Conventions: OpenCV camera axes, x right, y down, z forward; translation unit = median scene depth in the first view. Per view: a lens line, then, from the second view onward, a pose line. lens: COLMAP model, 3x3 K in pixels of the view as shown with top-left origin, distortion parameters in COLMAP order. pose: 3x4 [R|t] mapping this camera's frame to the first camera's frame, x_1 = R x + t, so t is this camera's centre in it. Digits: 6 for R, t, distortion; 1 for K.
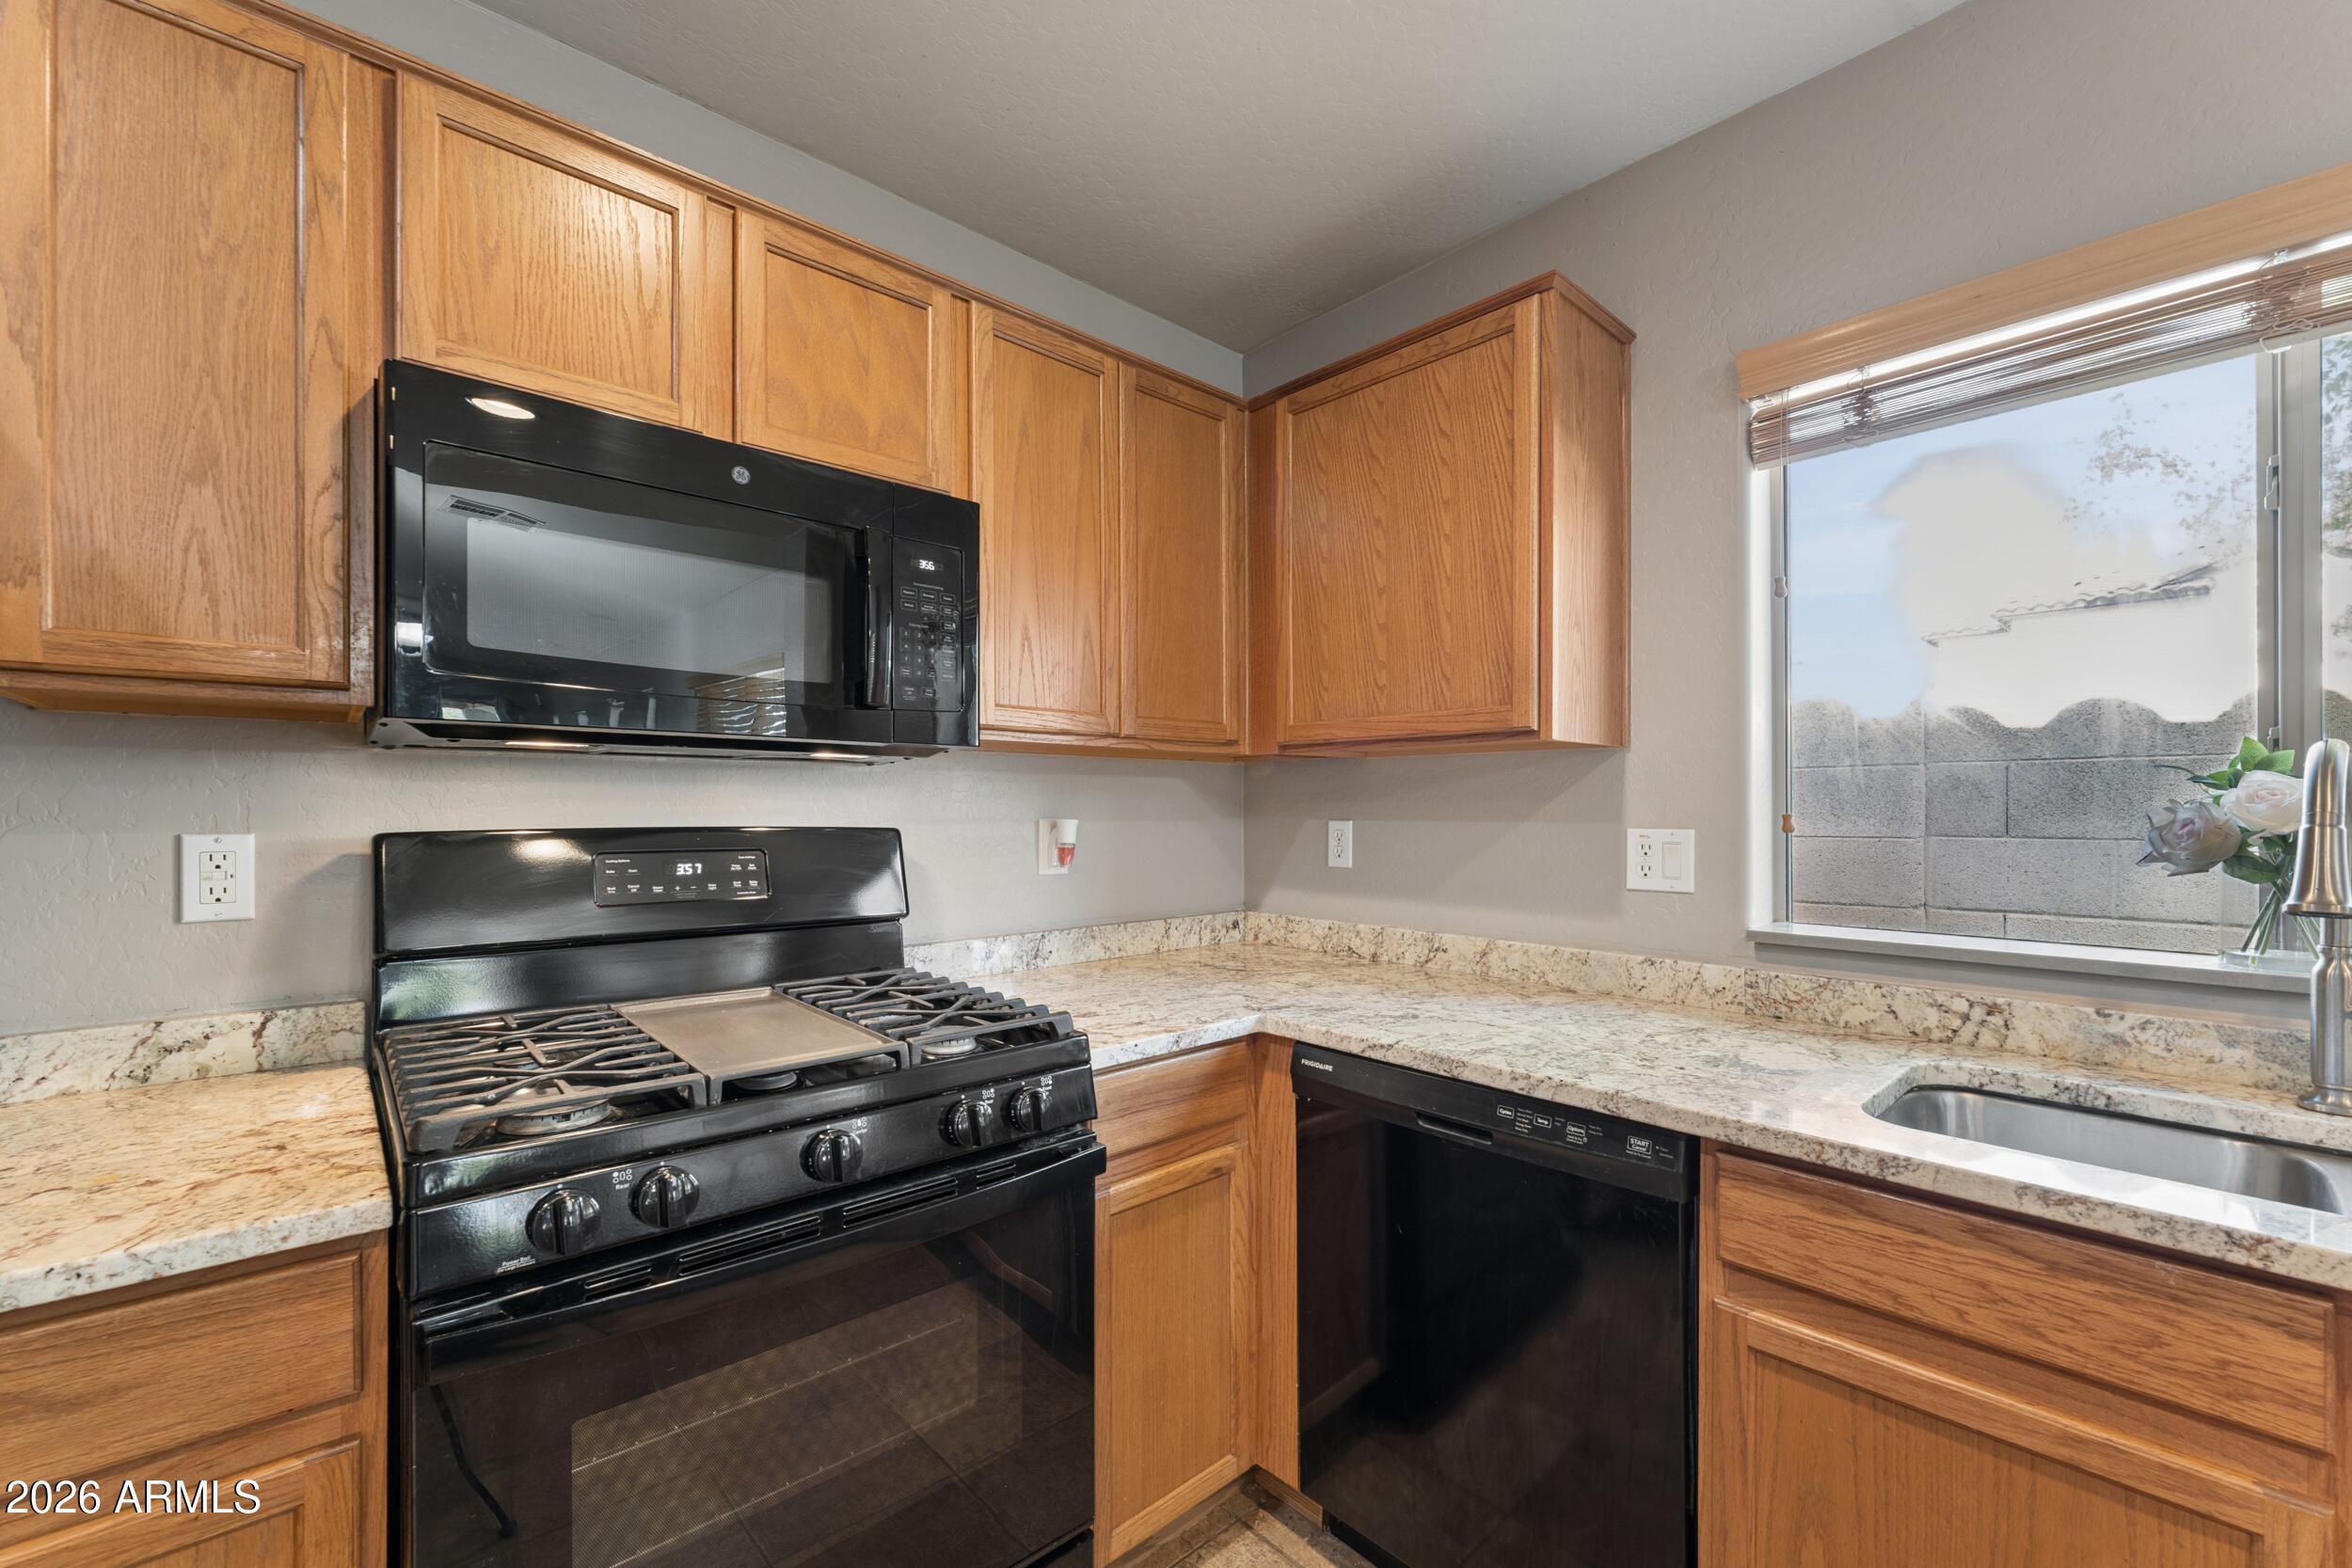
lens RADIAL K [[951.7, 0, 1175.9], [0, 951.7, 808.9], [0, 0, 1]] dist [-0.000486, -0.000830]
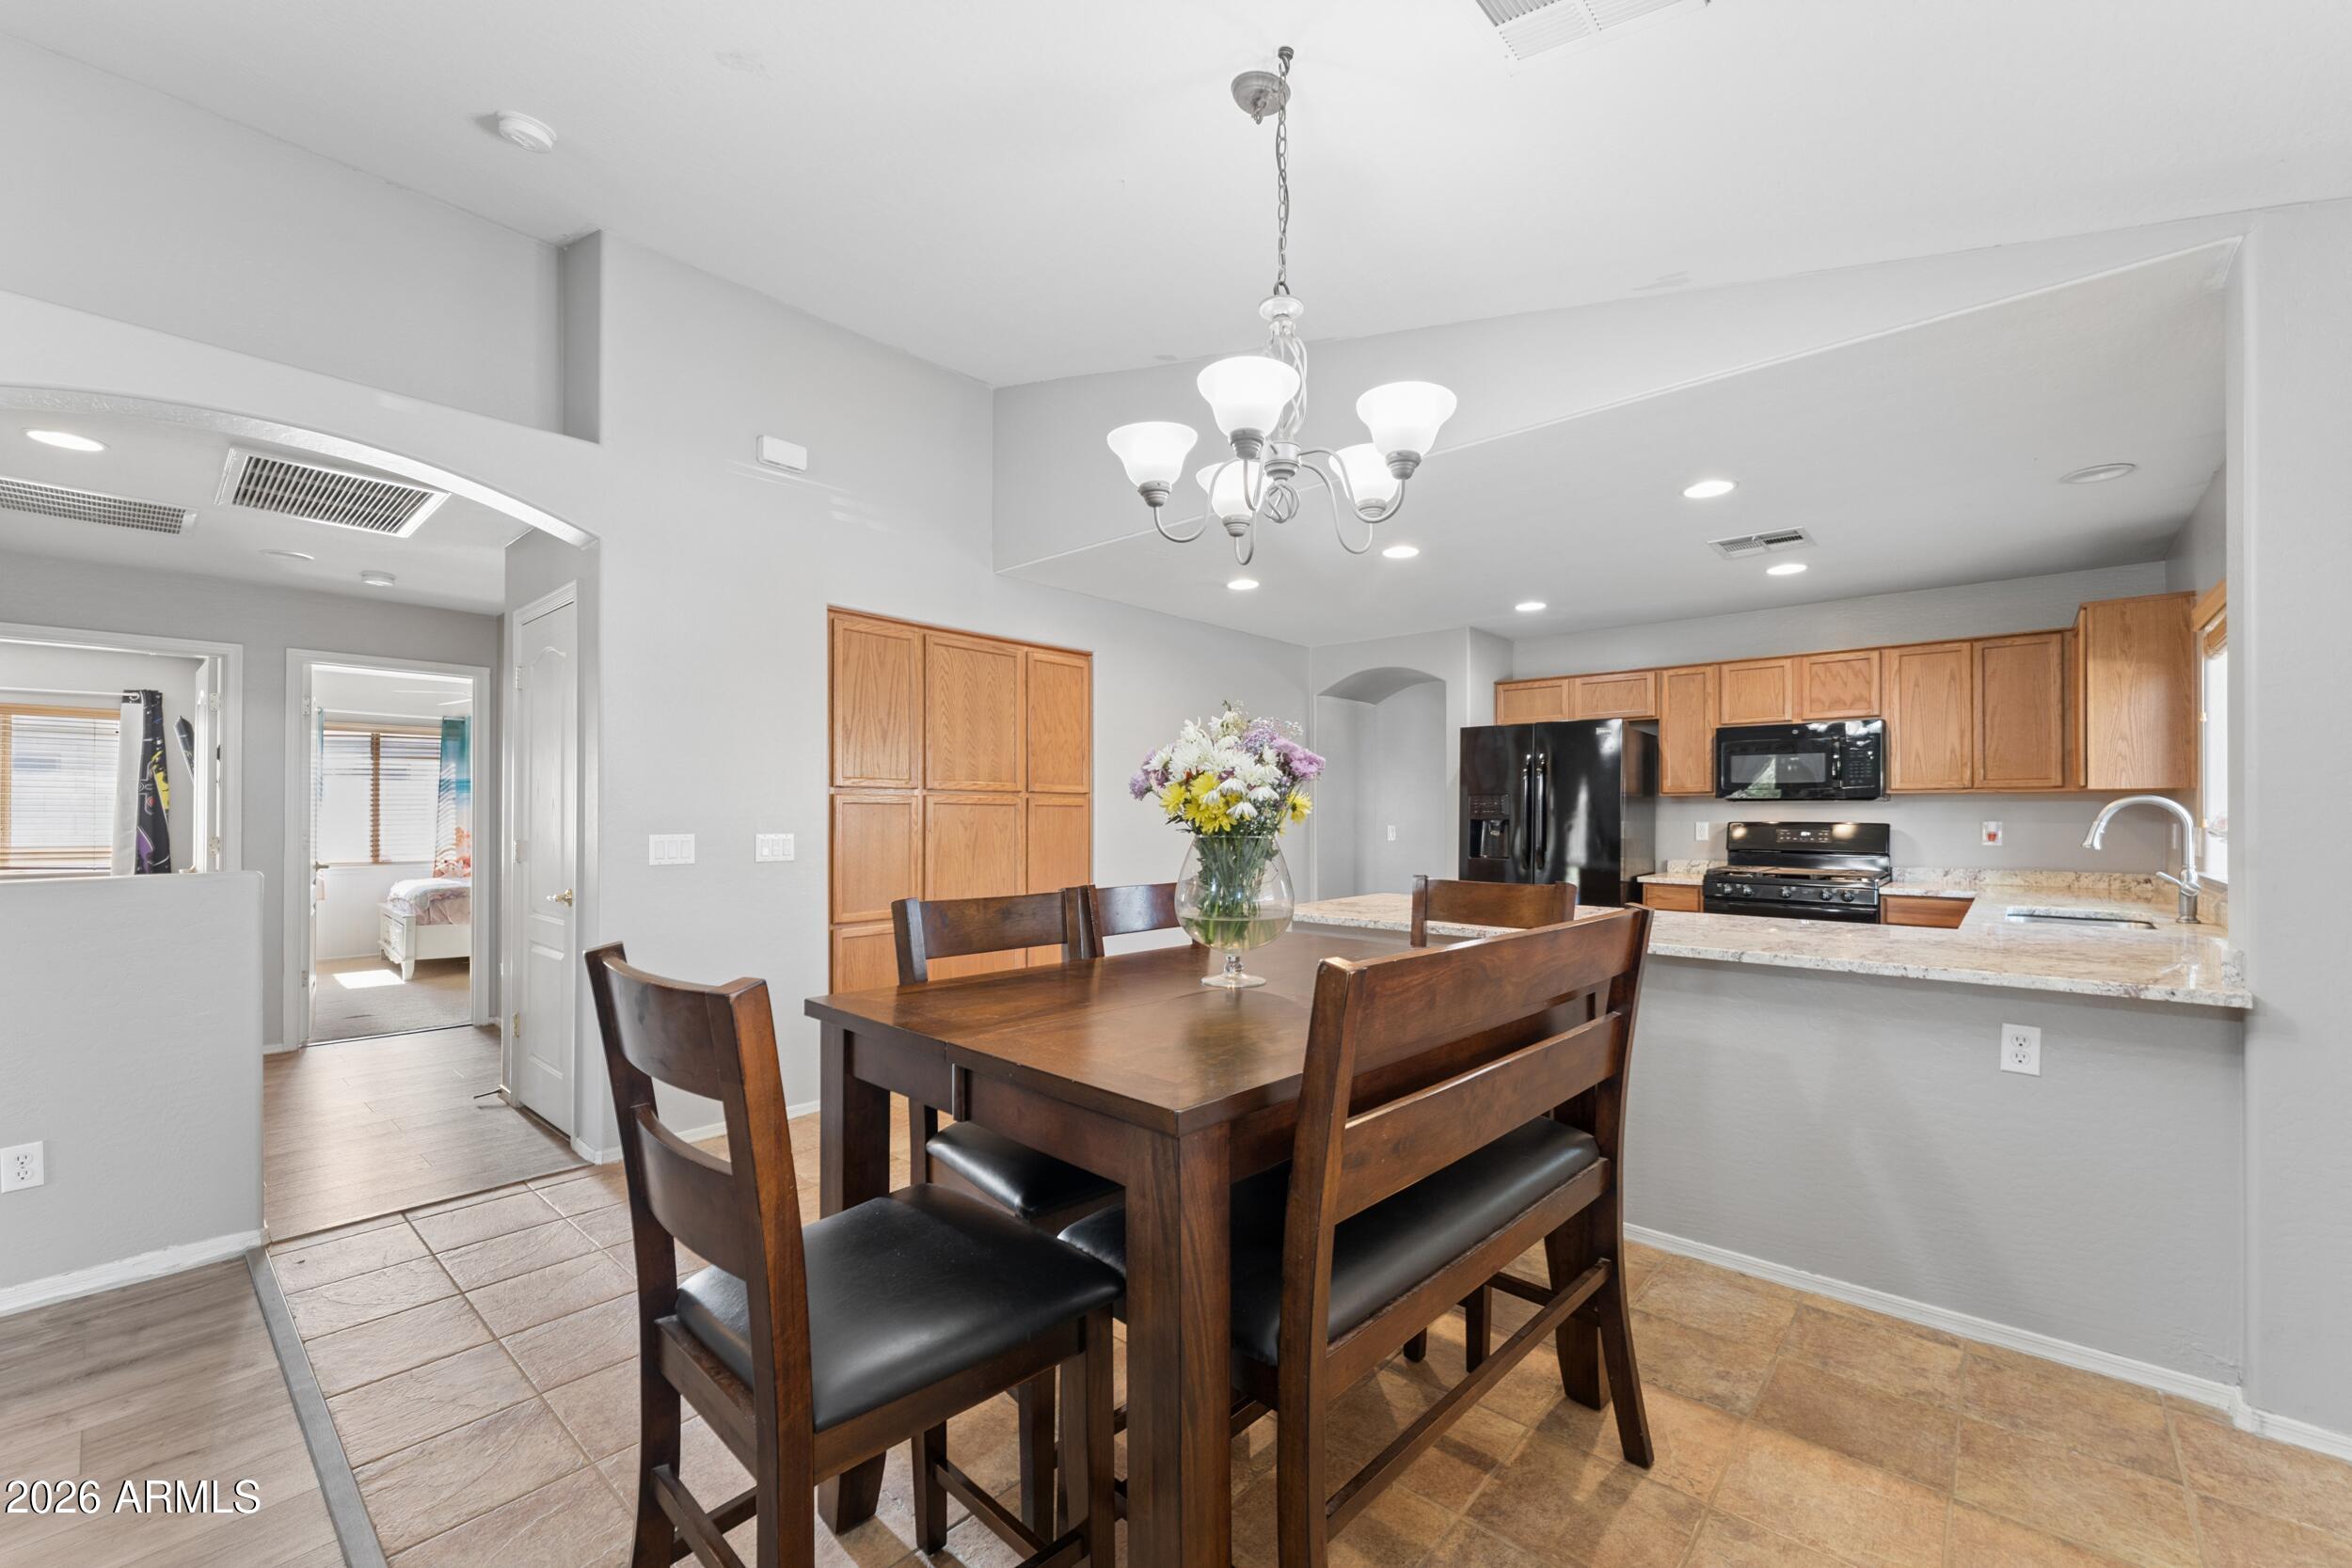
lens RADIAL K [[951.7, 0, 1160.4], [0, 951.7, 810.6], [0, 0, 1]] dist [-0.000486, -0.000830]
pose [[0.093207, -0.002664, -0.995643, 2.727221], [-0.002266, 0.999993, -0.002887, -0.006449], [0.995644, 0.002526, 0.093201, -1.673790]]
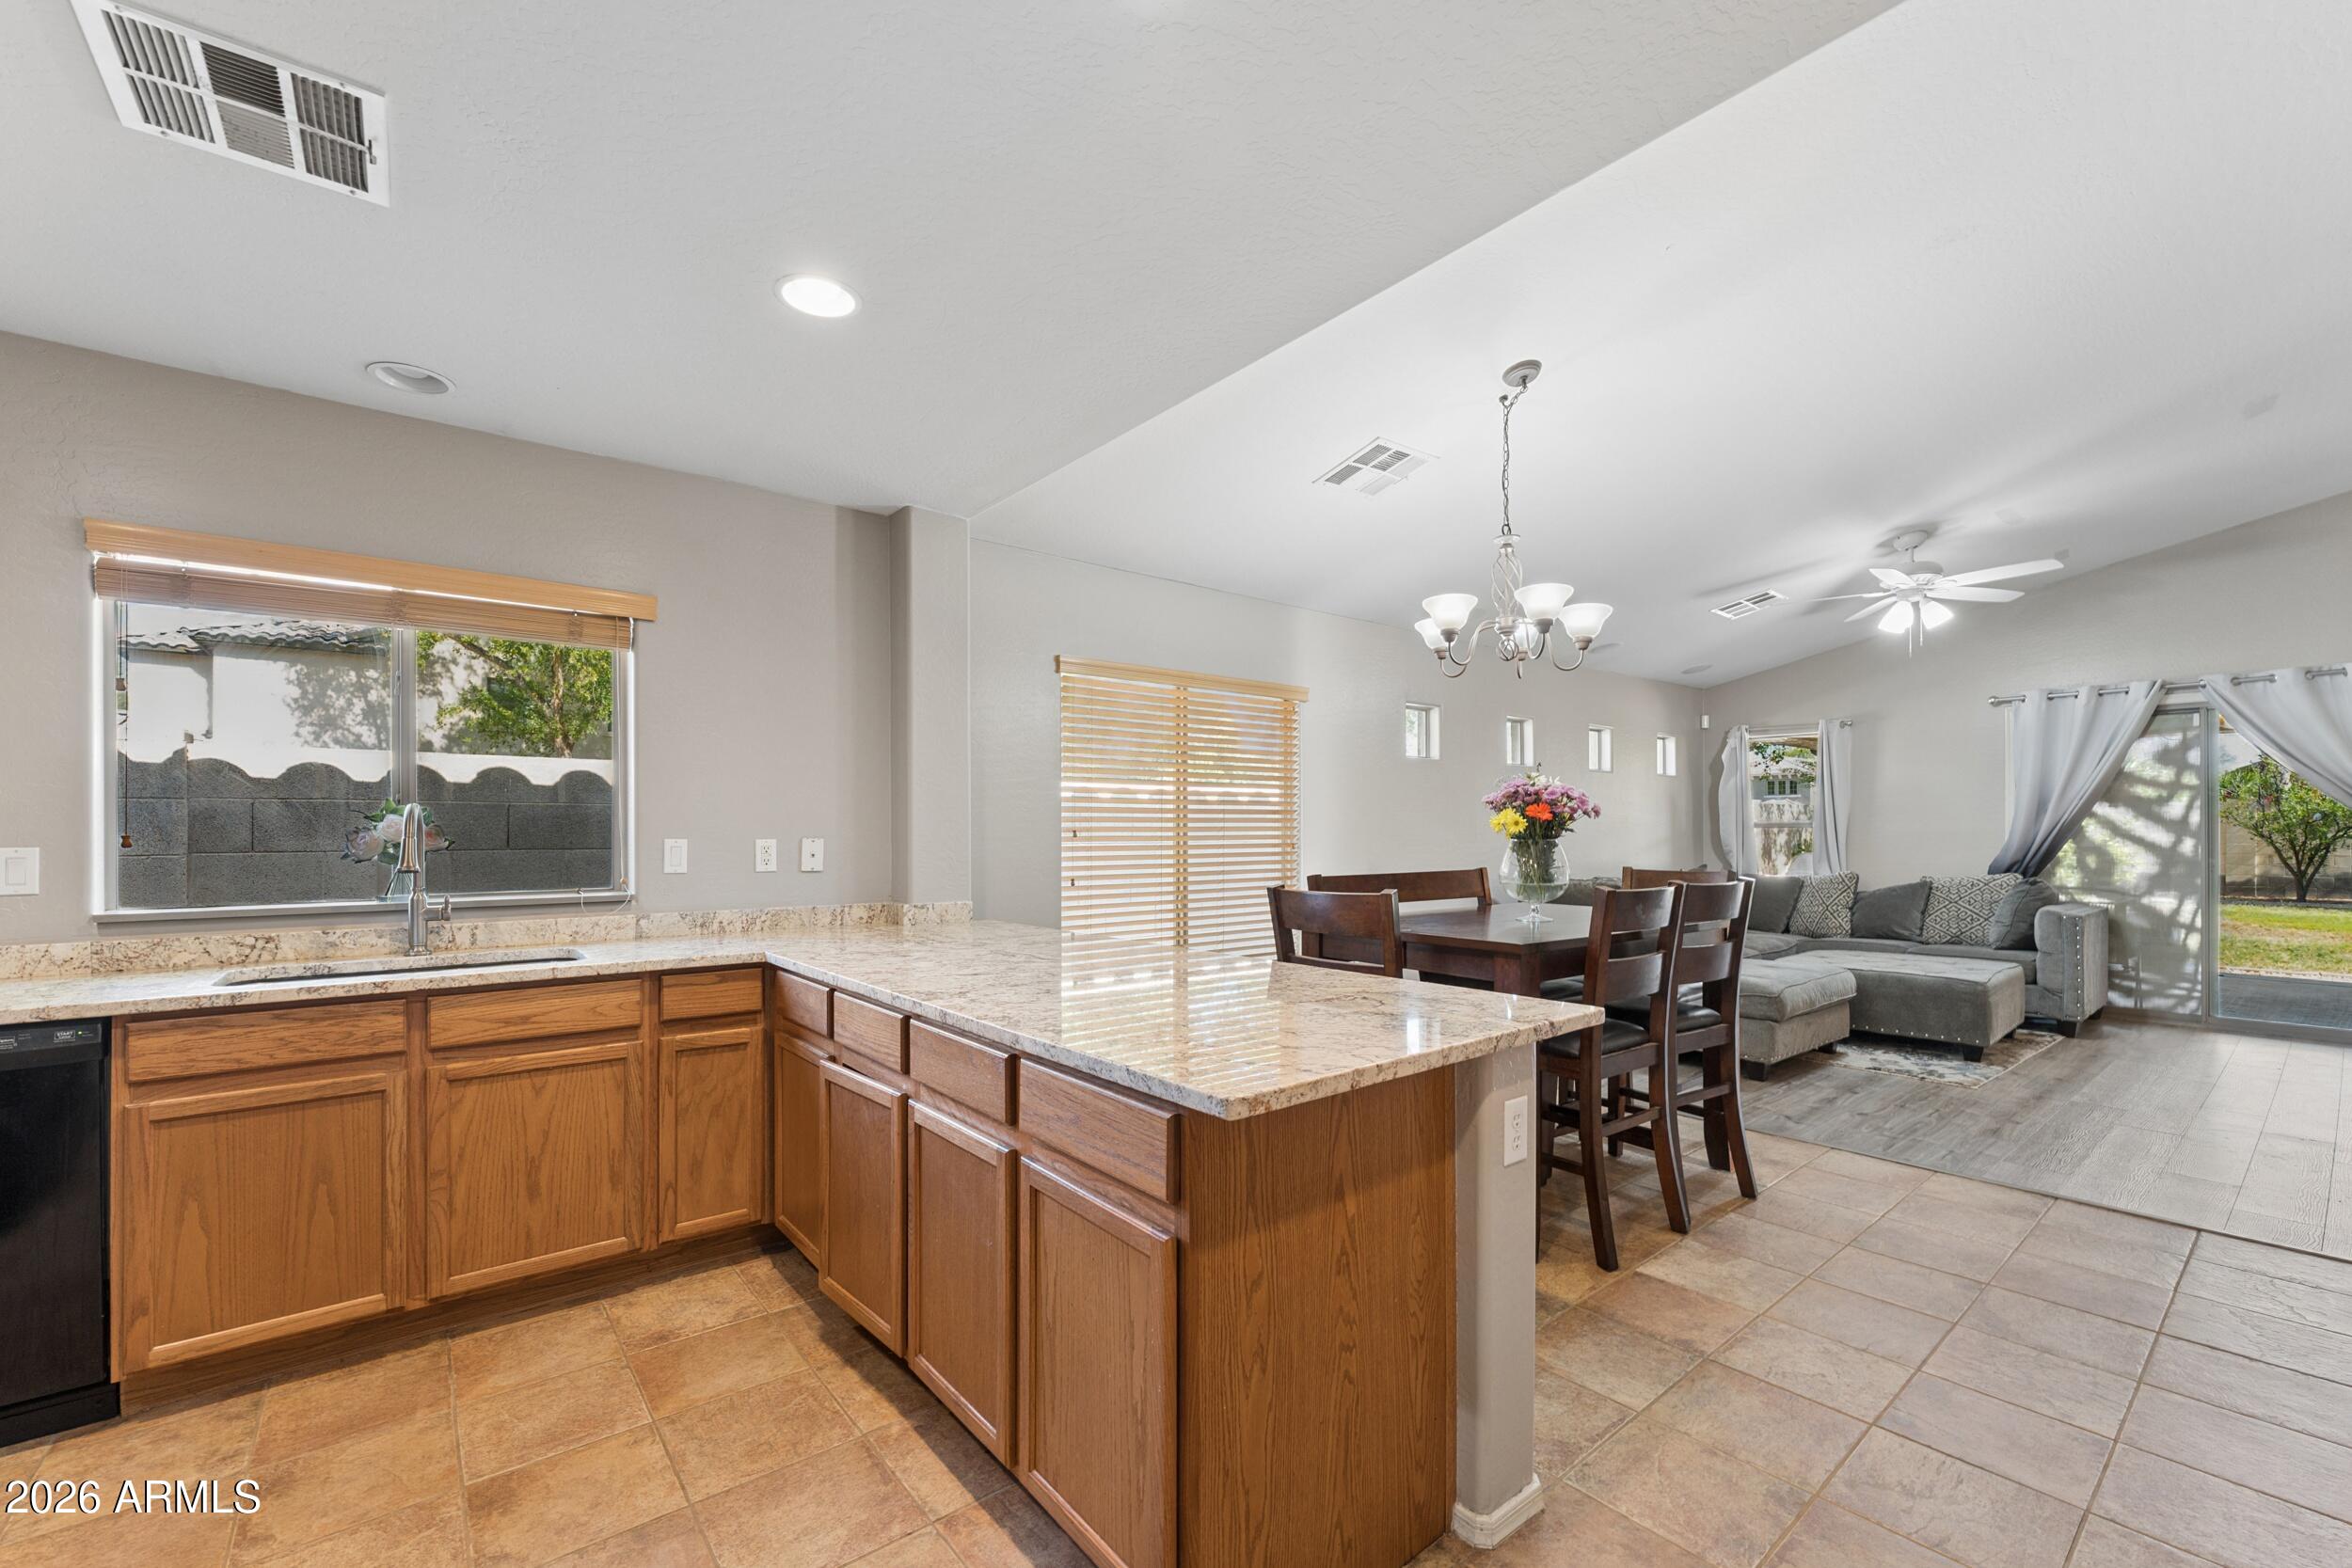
lens RADIAL K [[951.7, 0, 1160.0], [0, 951.7, 830.0], [0, 0, 1]] dist [-0.000486, -0.000830]
pose [[0.062611, 0.001684, 0.998037, -0.799328], [0.002802, 0.999994, -0.001863, 0.003929], [-0.998034, 0.002913, 0.062606, -0.770616]]
